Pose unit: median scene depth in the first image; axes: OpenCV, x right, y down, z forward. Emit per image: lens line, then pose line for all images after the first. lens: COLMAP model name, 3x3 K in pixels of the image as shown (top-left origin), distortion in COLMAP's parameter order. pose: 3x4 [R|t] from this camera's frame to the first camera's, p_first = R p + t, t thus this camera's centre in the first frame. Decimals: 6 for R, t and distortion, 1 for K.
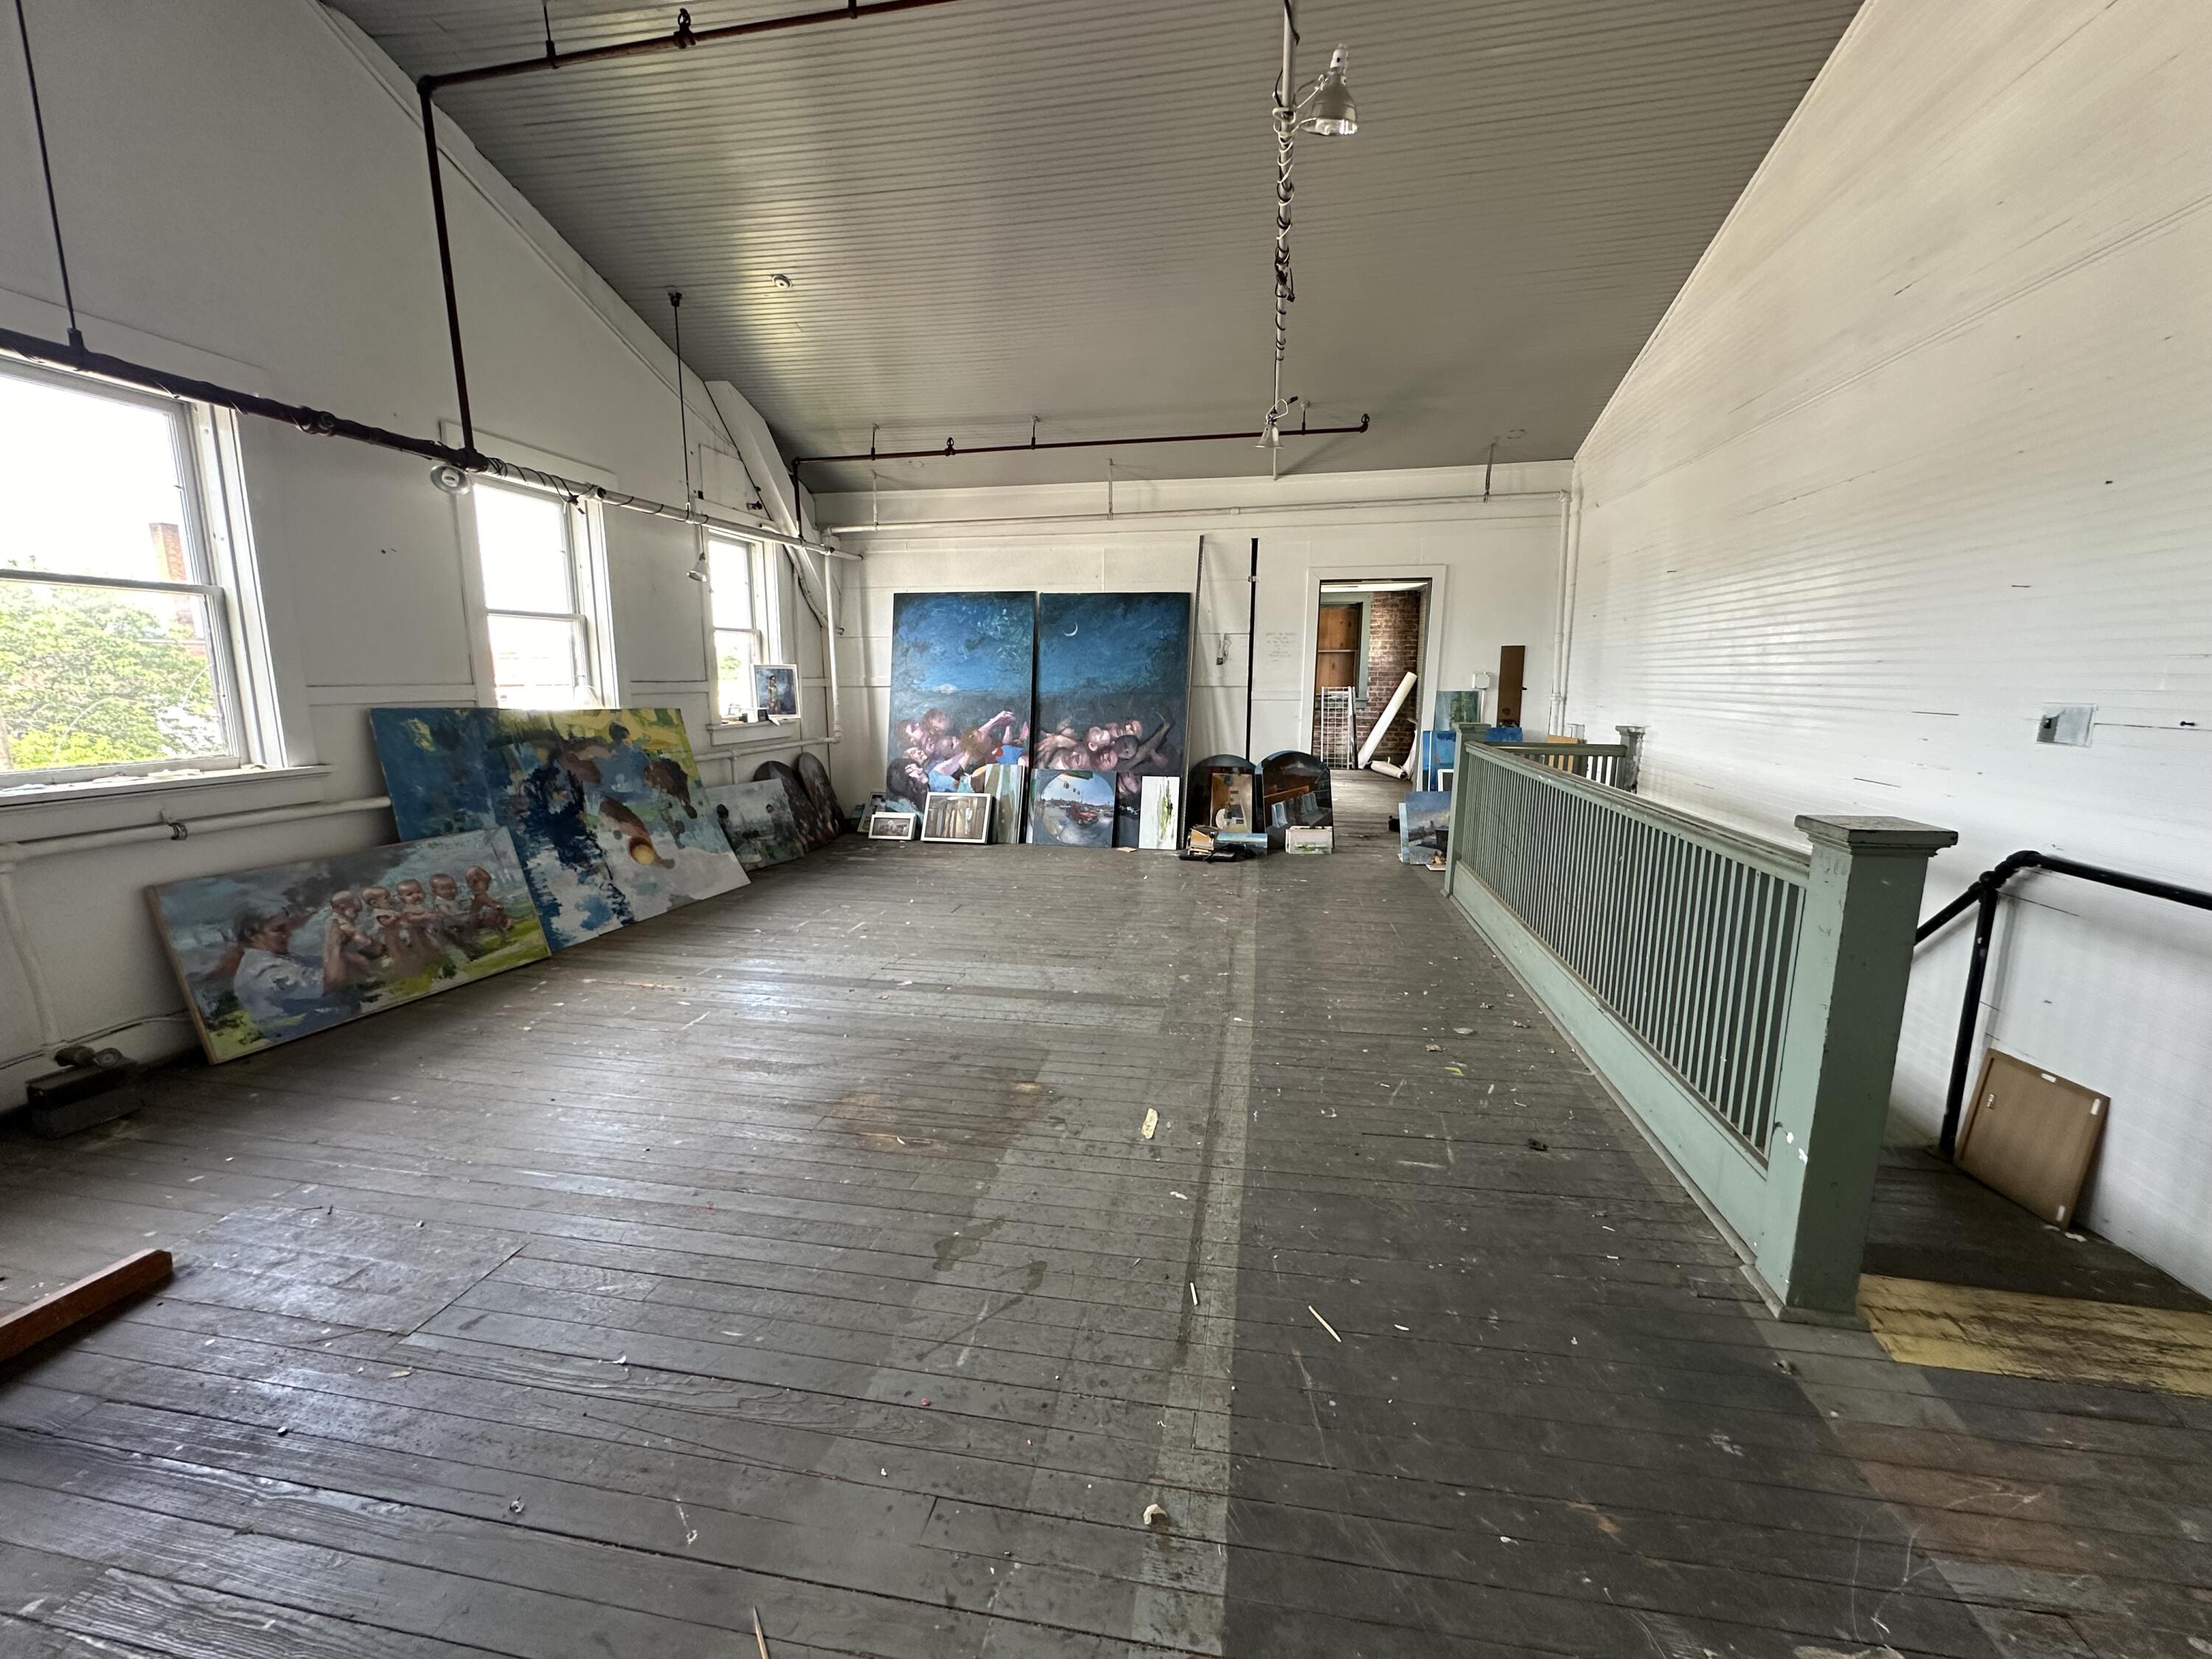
lens RADIAL K [[892.6, 0, 1106.0], [0, 892.6, 829.5], [0, 0, 1]] dist [-0.001740, -0.000218]
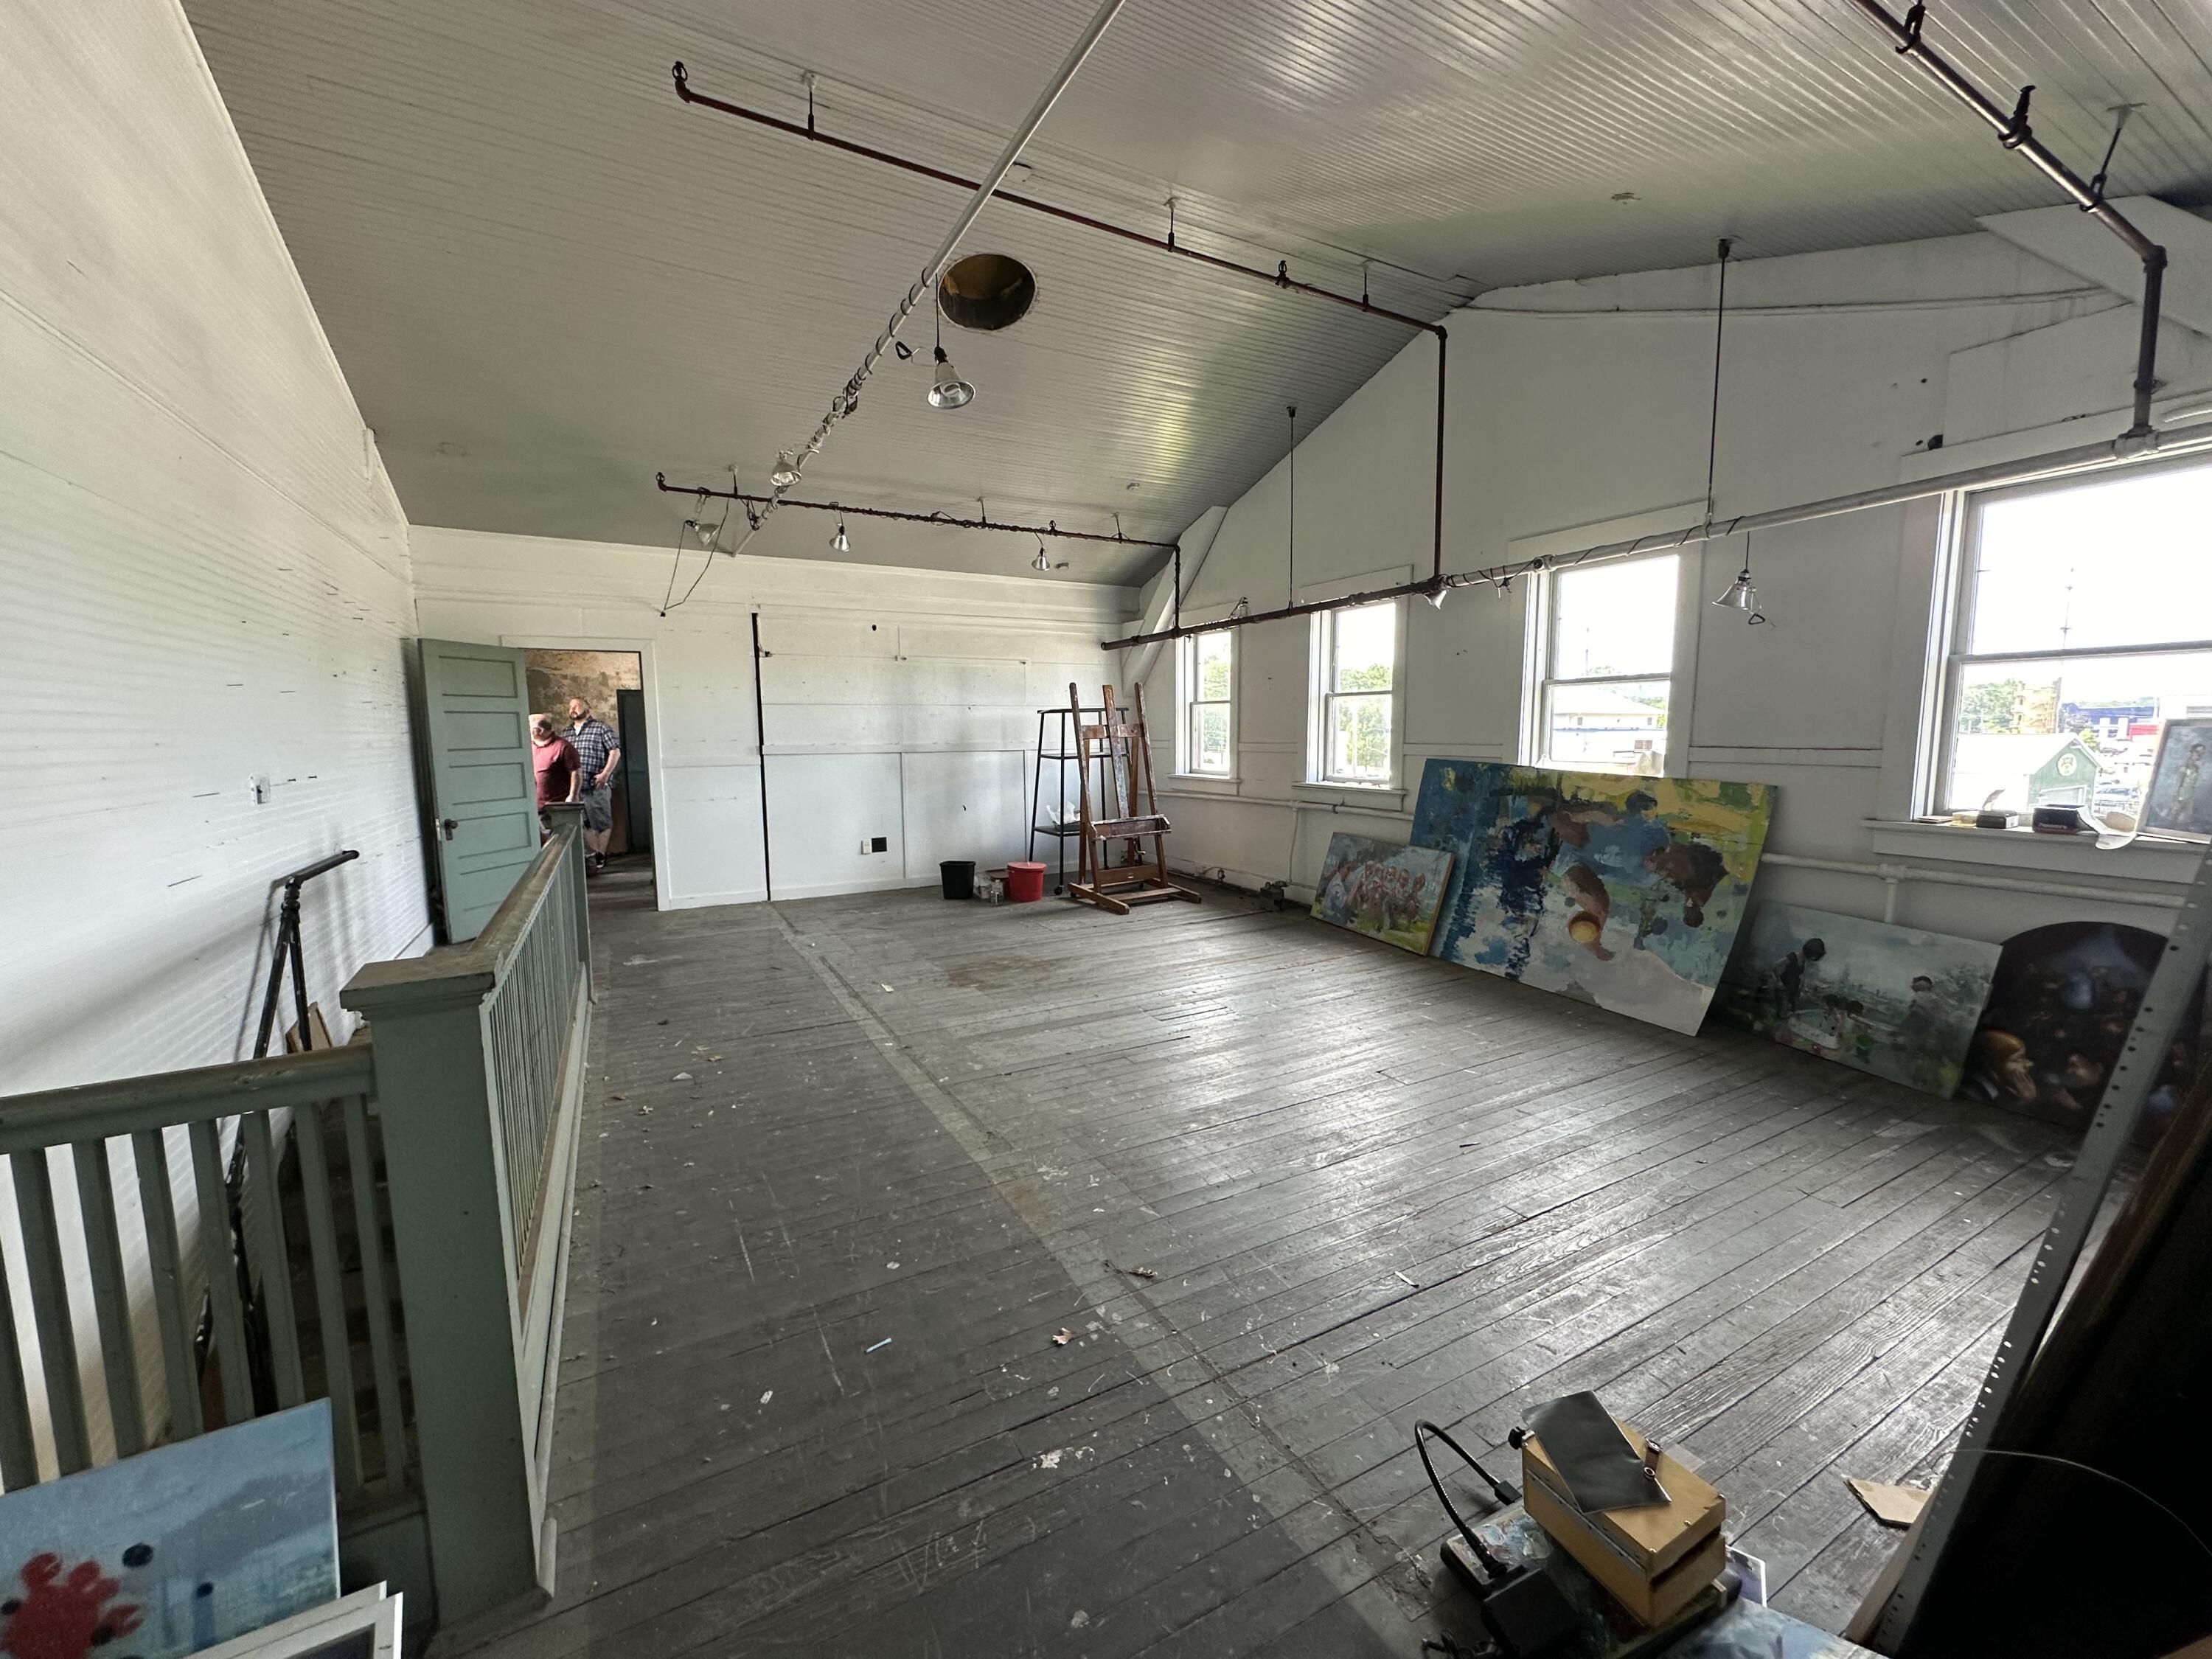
lens RADIAL K [[892.6, 0, 1106.0], [0, 892.6, 829.5], [0, 0, 1]] dist [-0.001740, -0.000218]
pose [[-0.778176, 0.077313, -0.623270, 0.472236], [-0.099250, 0.964786, 0.243593, -0.273114], [0.620155, 0.251418, -0.743099, 1.480595]]
